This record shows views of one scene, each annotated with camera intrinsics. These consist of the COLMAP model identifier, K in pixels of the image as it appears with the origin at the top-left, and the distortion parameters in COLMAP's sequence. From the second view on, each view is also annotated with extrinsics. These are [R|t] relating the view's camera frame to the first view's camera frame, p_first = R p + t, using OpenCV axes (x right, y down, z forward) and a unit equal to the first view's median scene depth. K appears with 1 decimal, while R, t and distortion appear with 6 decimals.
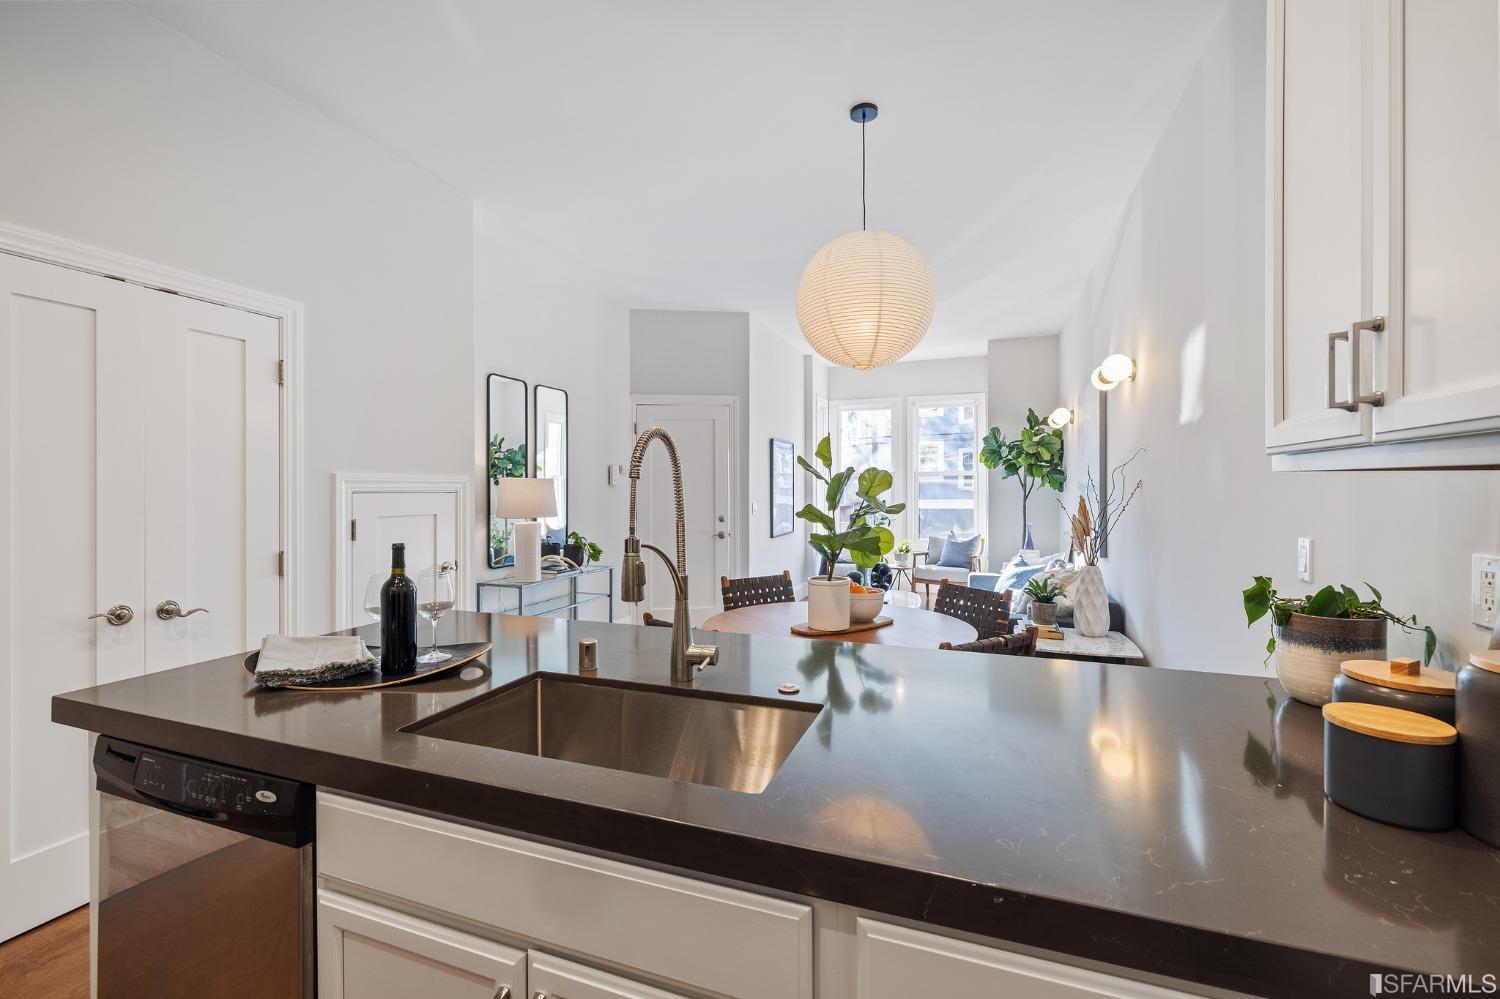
lens RADIAL K [[627.5, 0, 744.3], [0, 627.5, 493.3], [0, 0, 1]] dist [-0.016131, -0.000178]
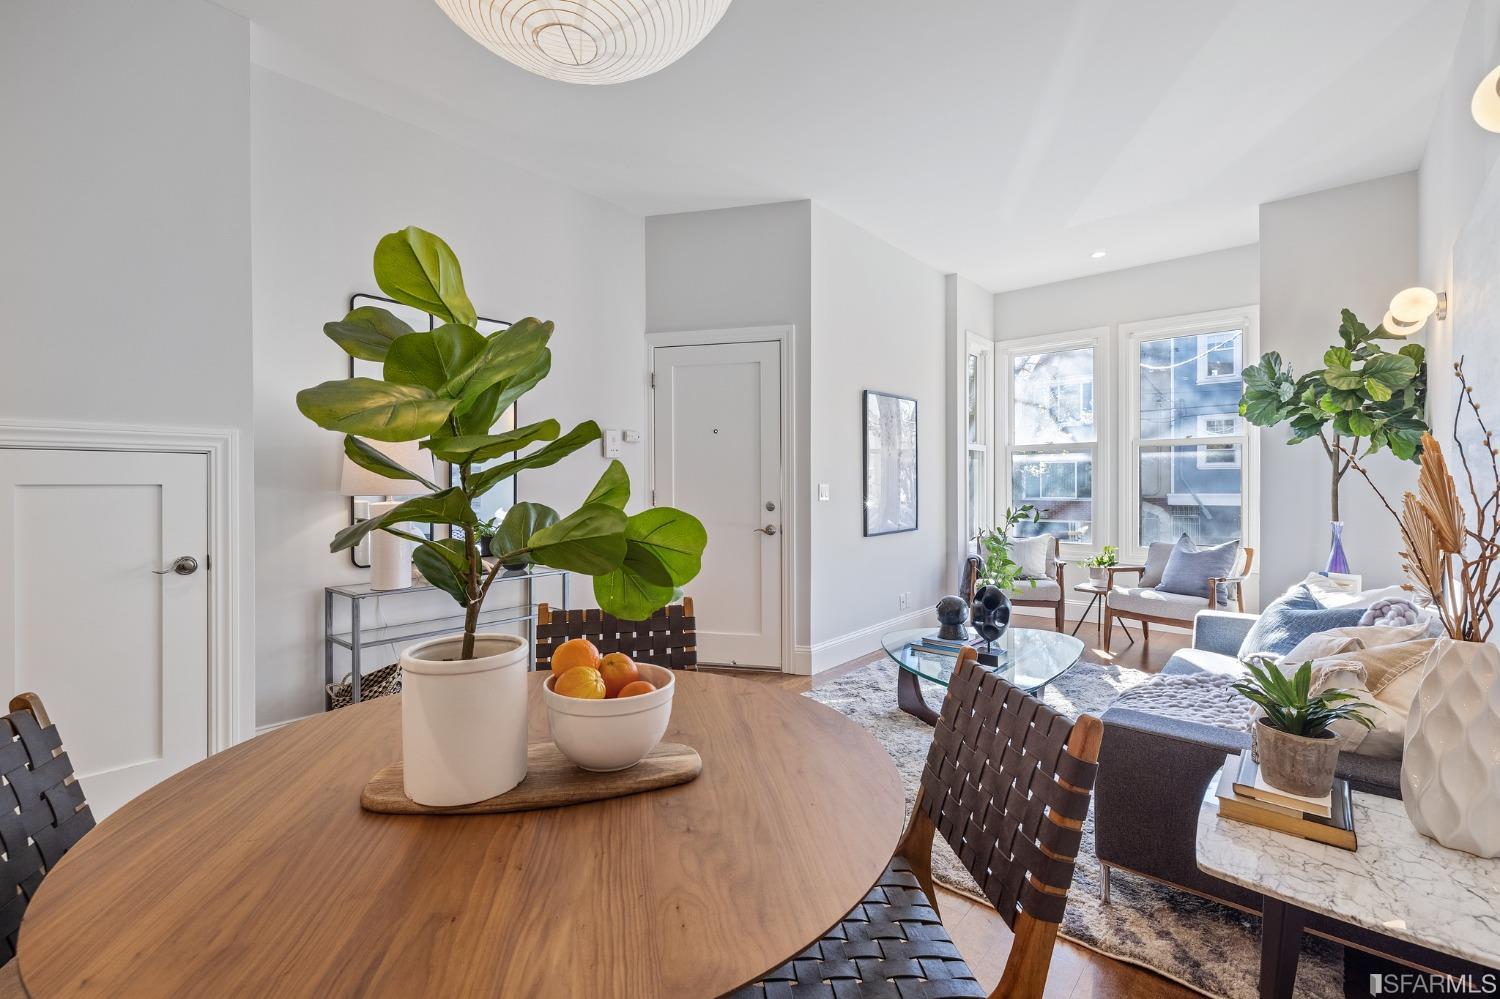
lens RADIAL K [[649.0, 0, 752.3], [0, 649.0, 489.6], [0, 0, 1]] dist [0.000079, -0.000596]
pose [[0.935645, 0.002215, -0.352934, 0.177591], [-0.001492, 0.999996, 0.002320, 0.018897], [0.352938, -0.001644, 0.935645, 0.298984]]
